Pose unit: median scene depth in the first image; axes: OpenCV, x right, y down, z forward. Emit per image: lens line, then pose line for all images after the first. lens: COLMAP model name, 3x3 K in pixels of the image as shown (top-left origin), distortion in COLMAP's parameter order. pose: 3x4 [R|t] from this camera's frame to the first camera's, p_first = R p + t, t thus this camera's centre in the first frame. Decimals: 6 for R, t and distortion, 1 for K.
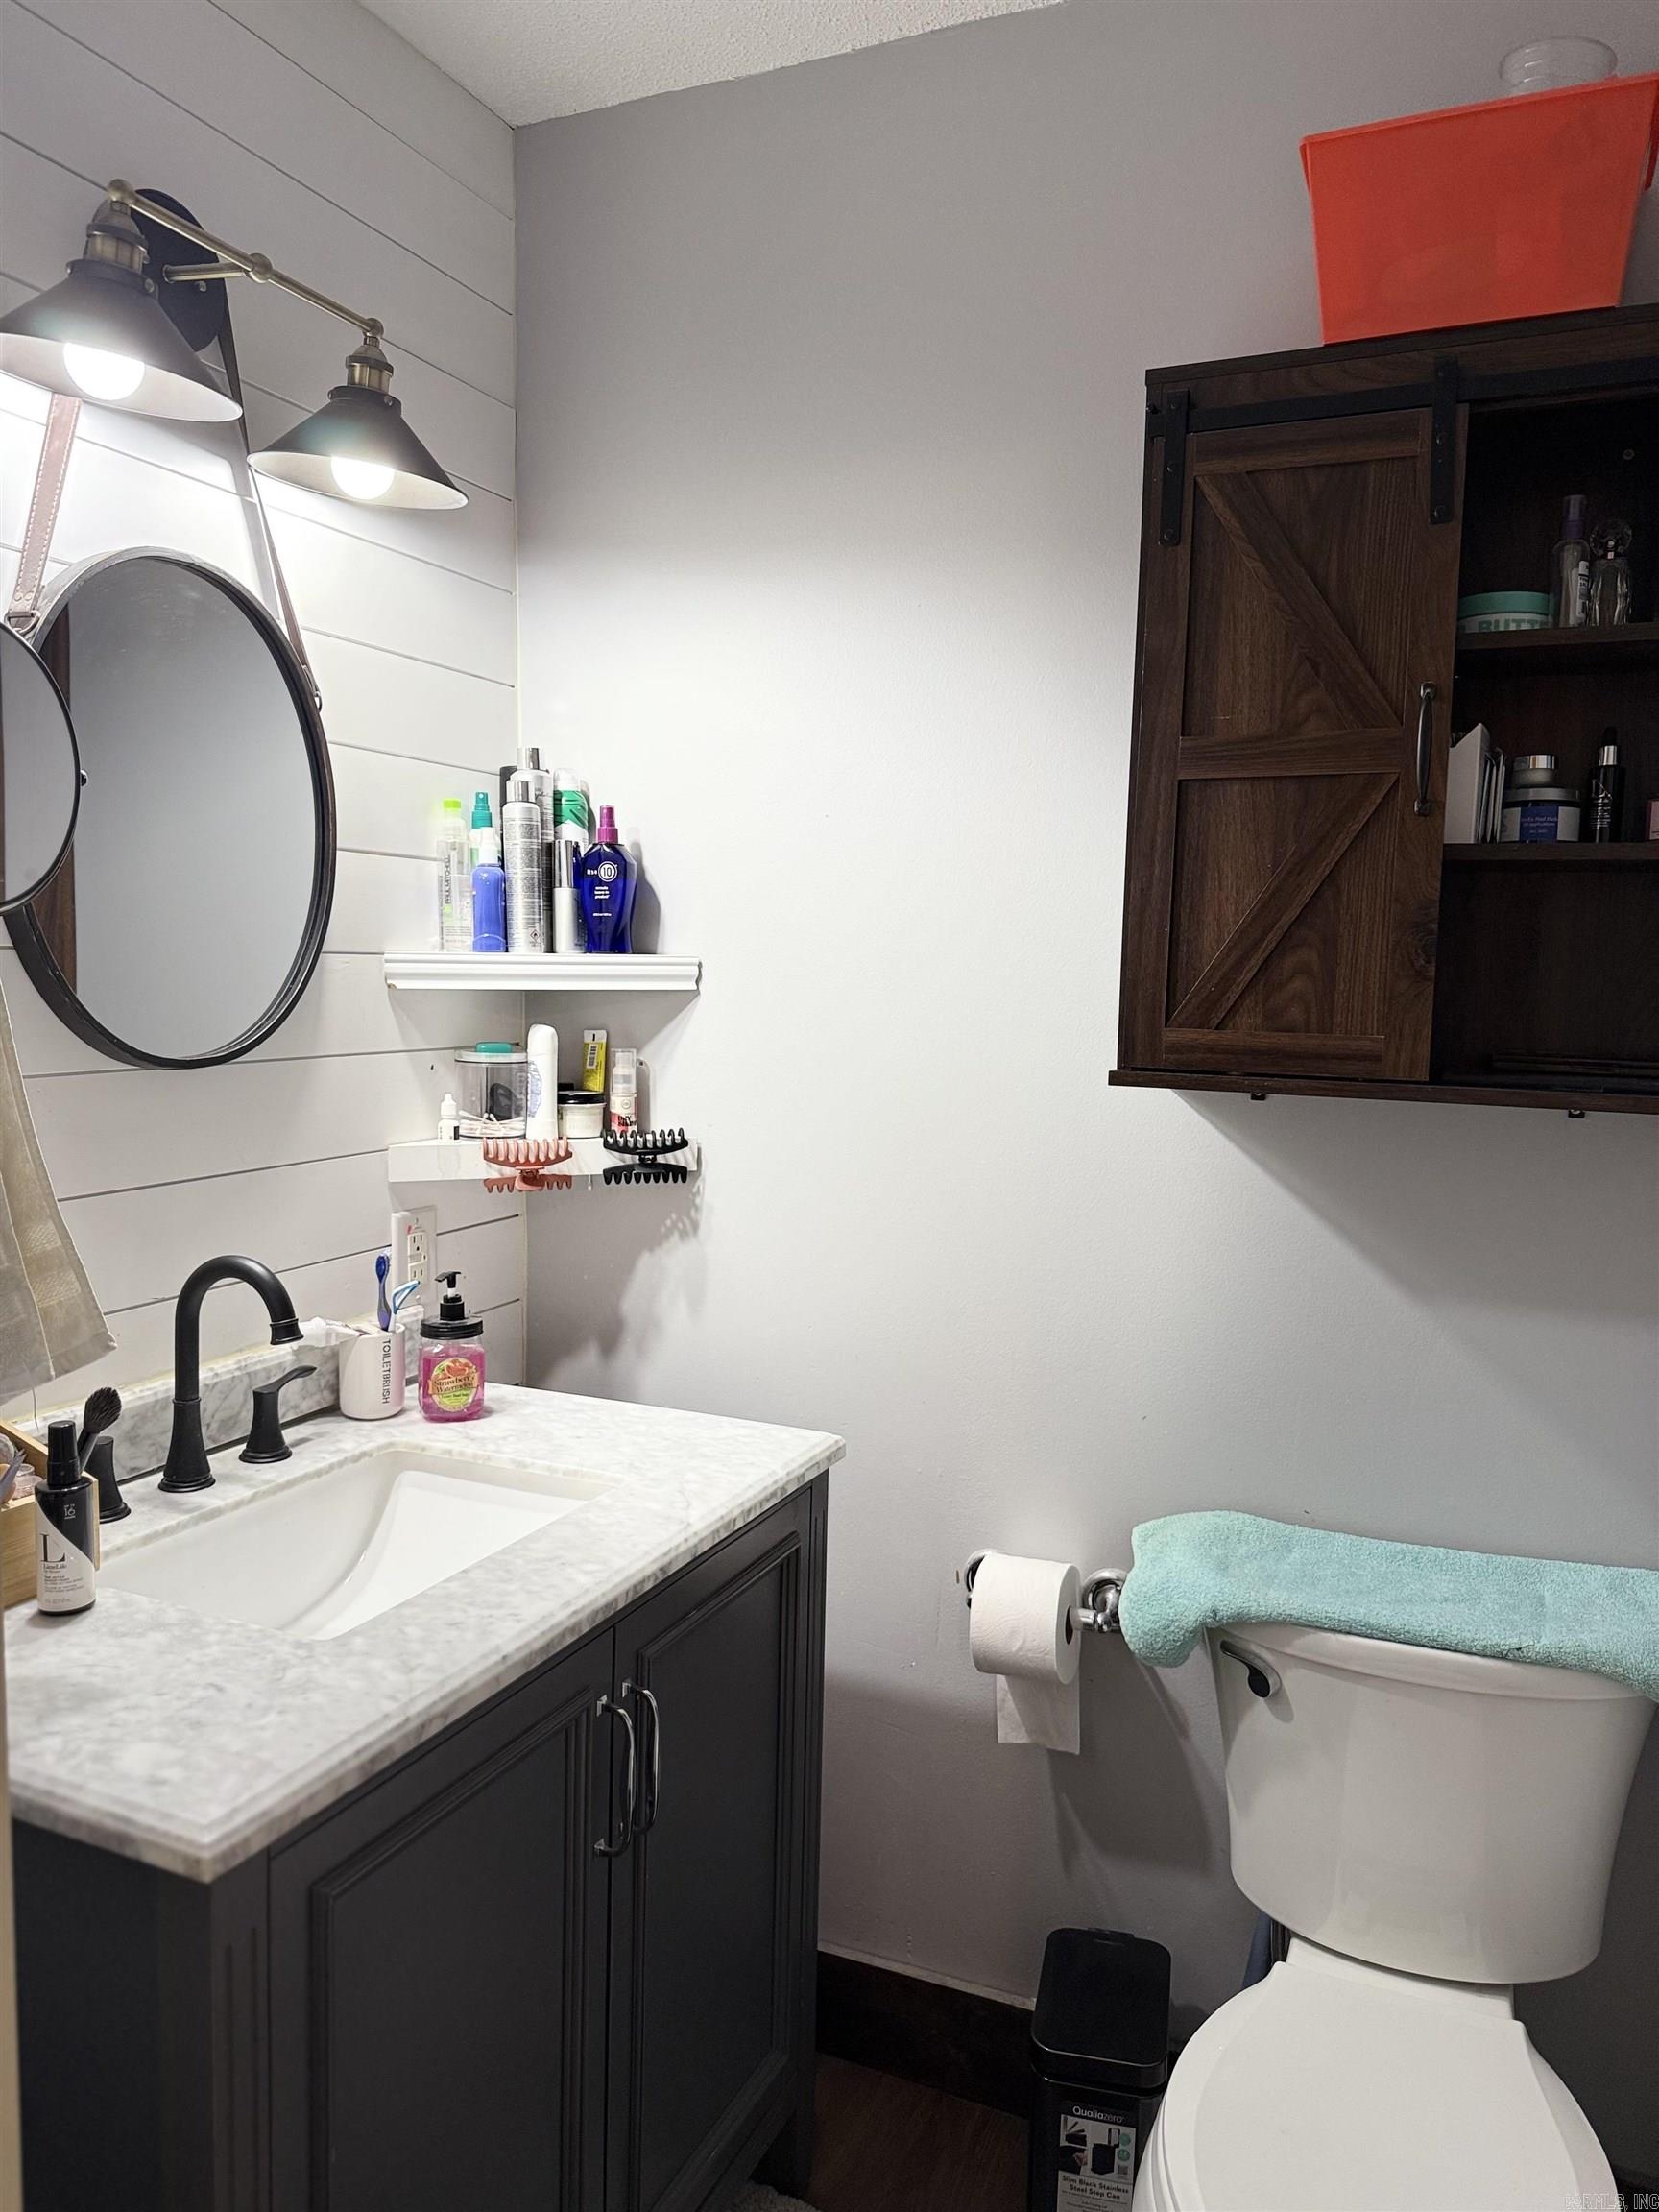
lens RADIAL K [[1573.5, 0, 829.5], [0, 1573.5, 1106.0], [0, 0, 1]] dist [0.023161, -0.027184]
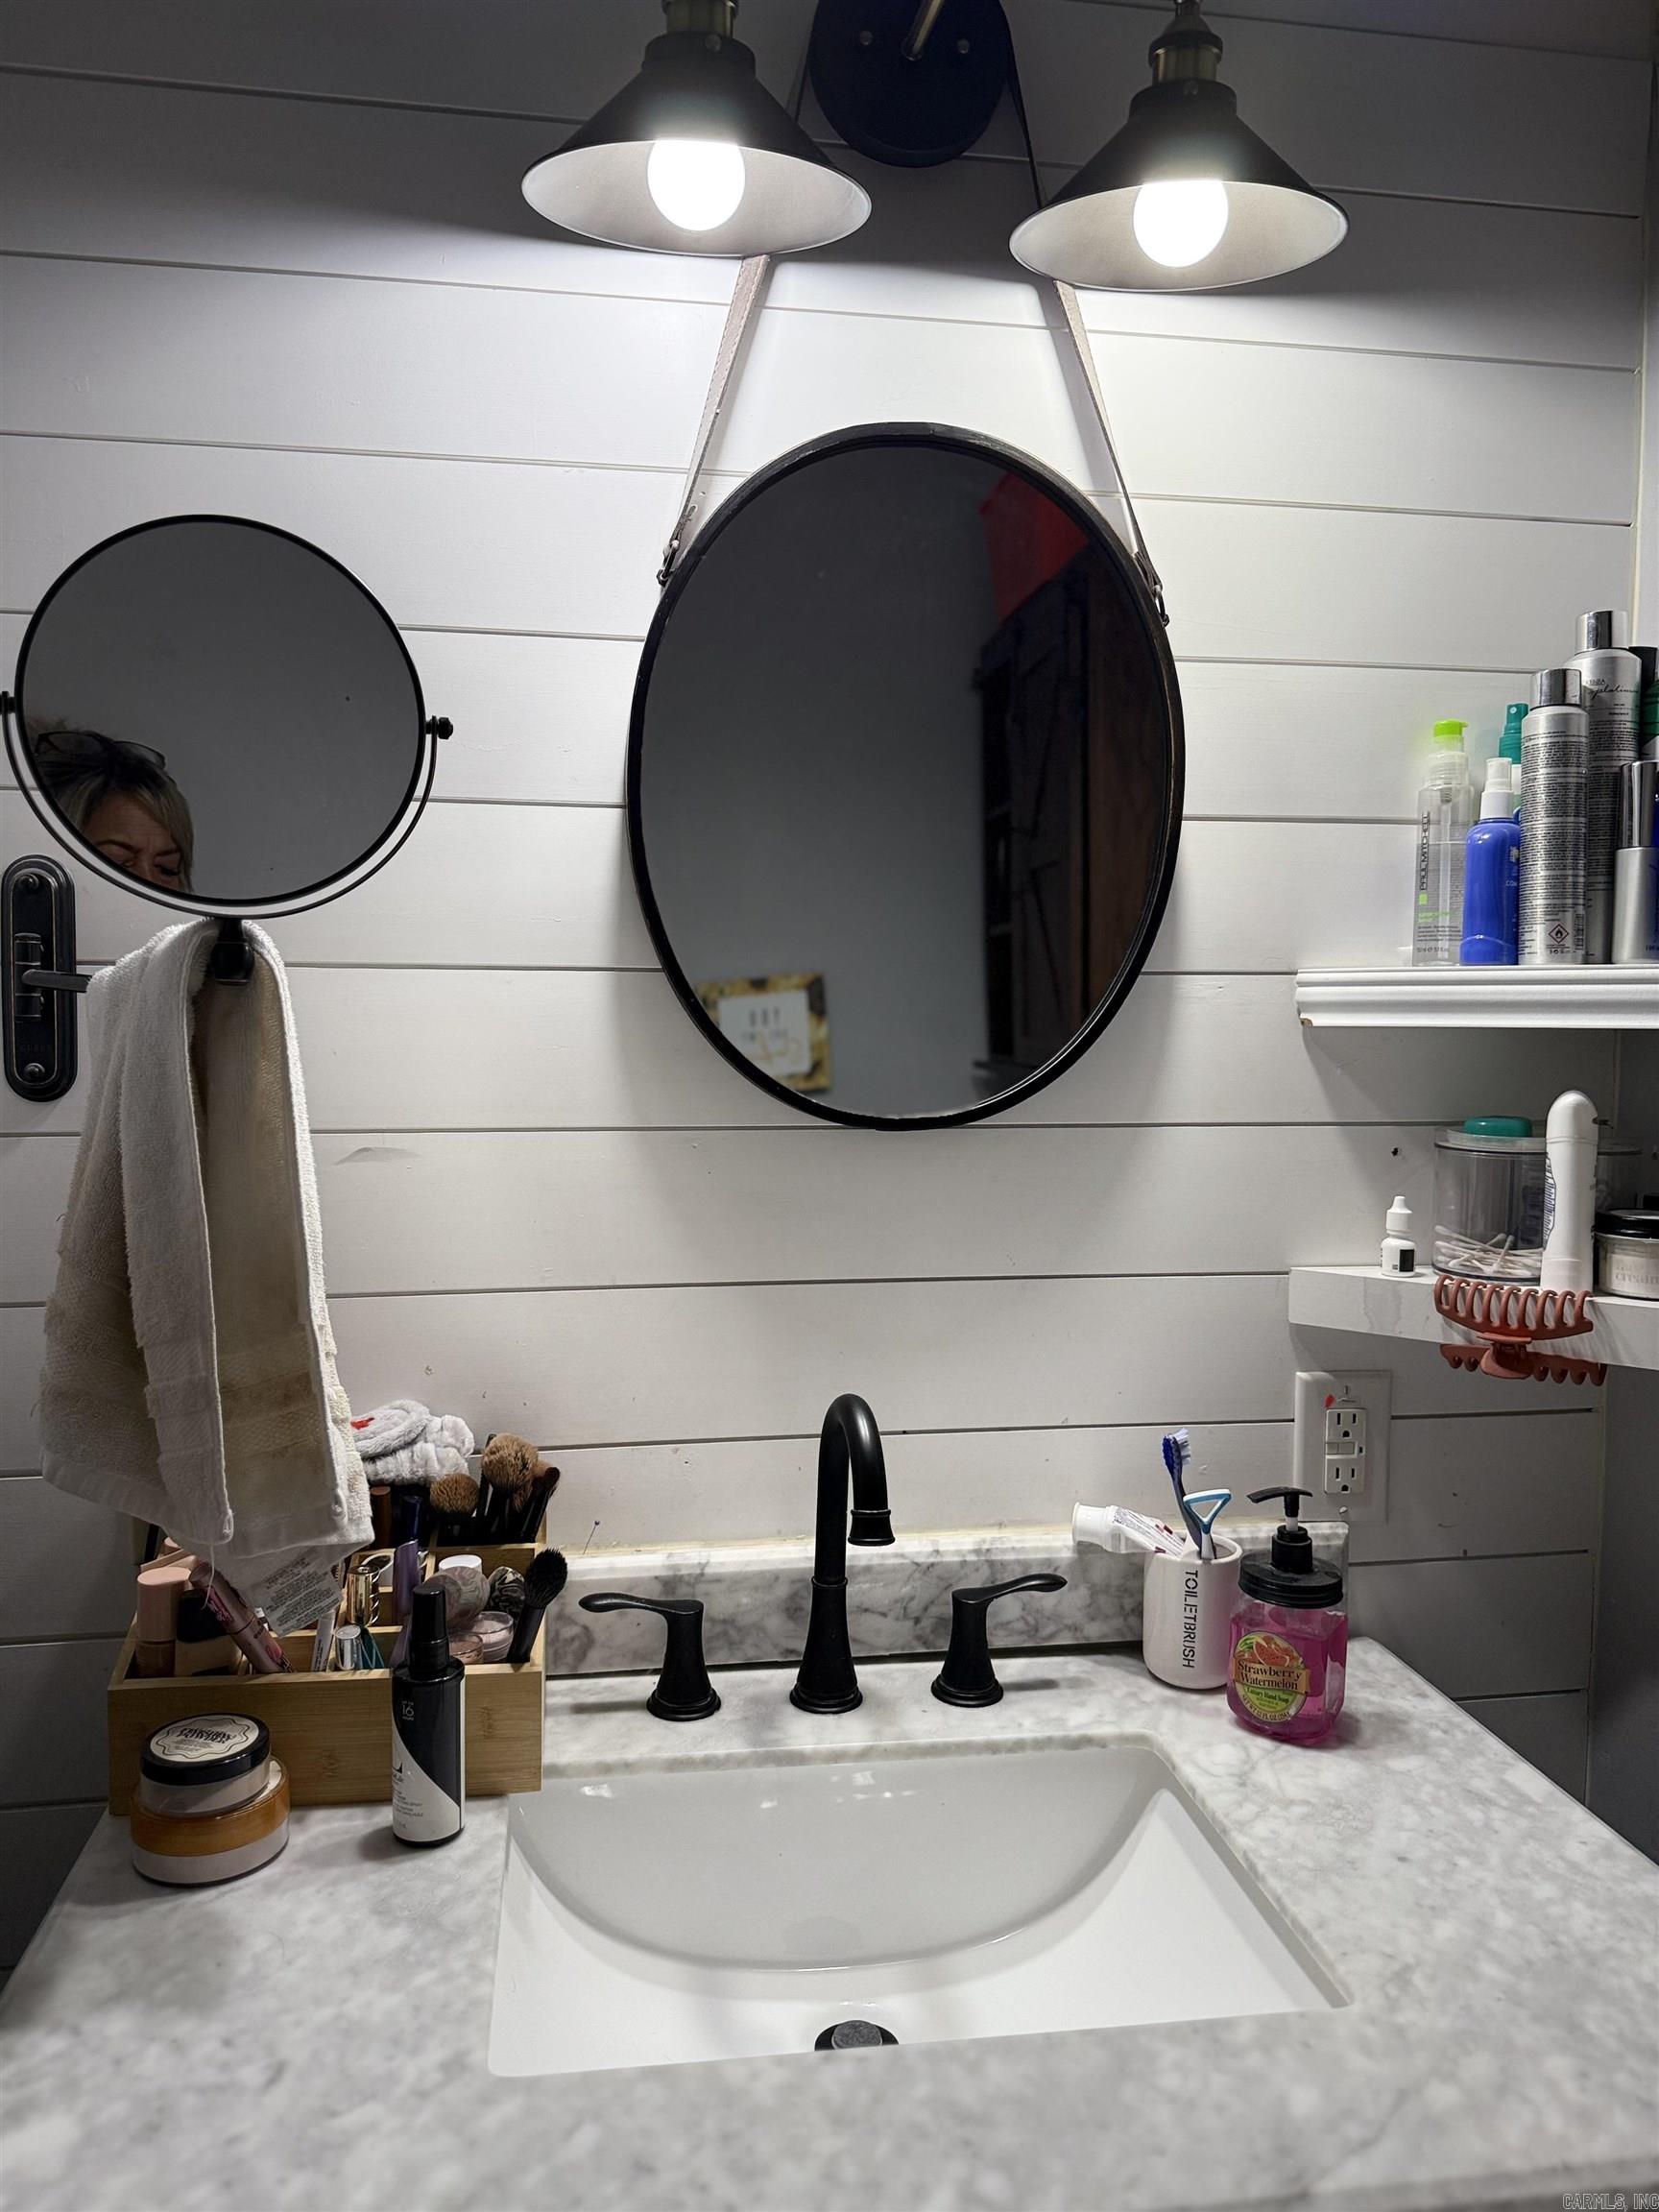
lens RADIAL K [[1573.5, 0, 829.5], [0, 1573.5, 1106.0], [0, 0, 1]] dist [0.023161, -0.027184]
pose [[0.536492, 0.046076, -0.842647, 0.173909], [-0.068039, 0.997619, 0.011231, -0.037984], [0.841158, 0.051308, 0.538350, 0.516327]]
